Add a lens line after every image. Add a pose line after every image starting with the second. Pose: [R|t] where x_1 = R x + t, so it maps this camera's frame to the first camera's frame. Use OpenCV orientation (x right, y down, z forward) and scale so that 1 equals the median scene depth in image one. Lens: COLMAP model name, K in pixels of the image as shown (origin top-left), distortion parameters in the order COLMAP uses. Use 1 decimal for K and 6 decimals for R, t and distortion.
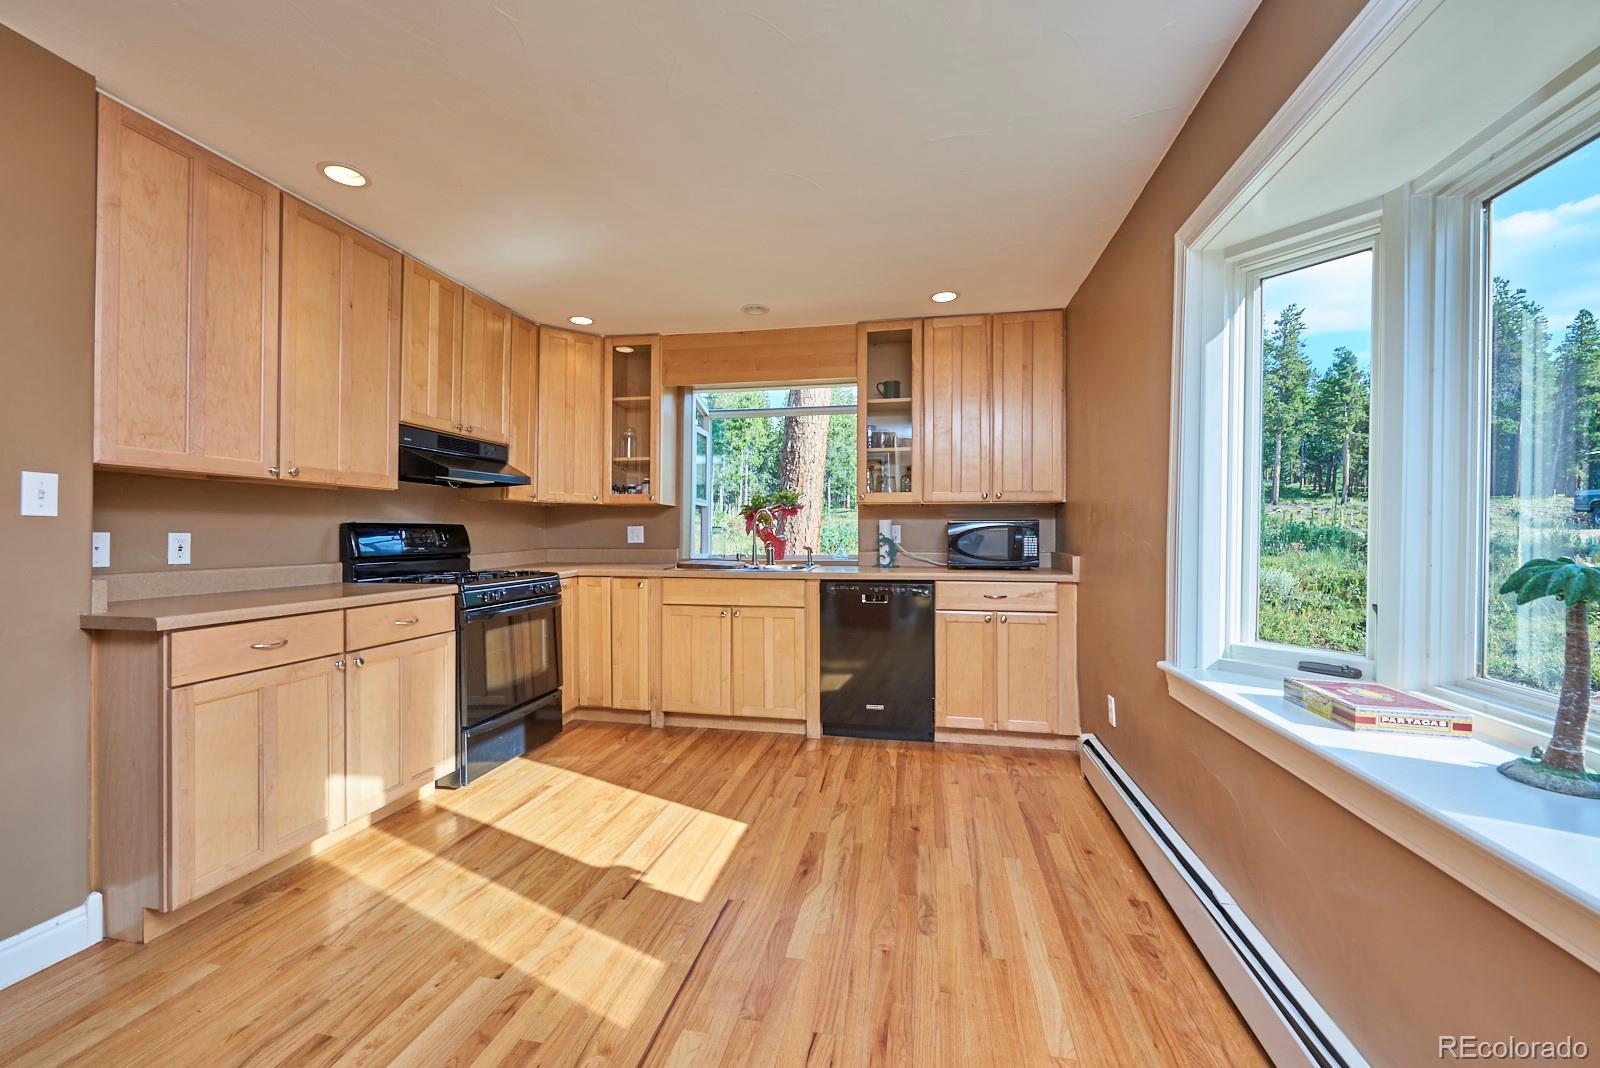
lens RADIAL K [[639.2, 0, 798.0], [0, 639.2, 543.1], [0, 0, 1]] dist [-0.001347, -0.000054]
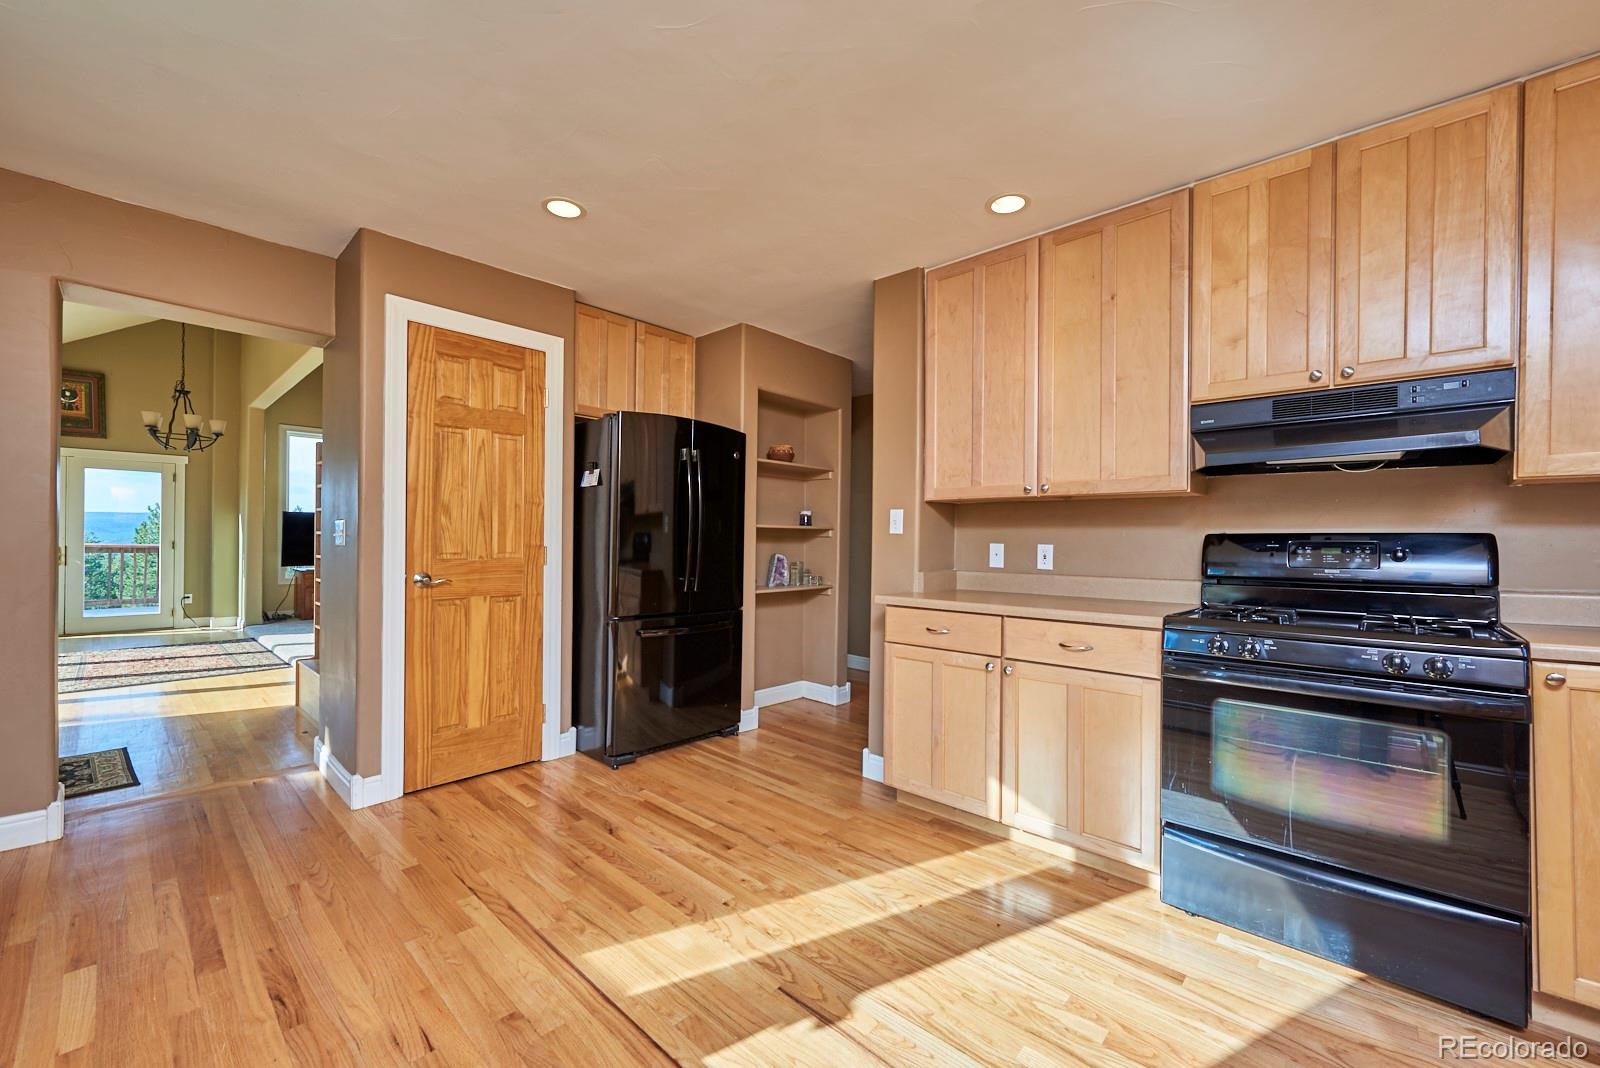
lens RADIAL K [[639.2, 0, 798.0], [0, 639.2, 543.1], [0, 0, 1]] dist [-0.001347, -0.000054]
pose [[-0.527527, -0.004650, -0.849526, 0.361872], [-0.022934, 0.999699, 0.008770, -0.018390], [0.849229, 0.024110, -0.527474, 1.263744]]
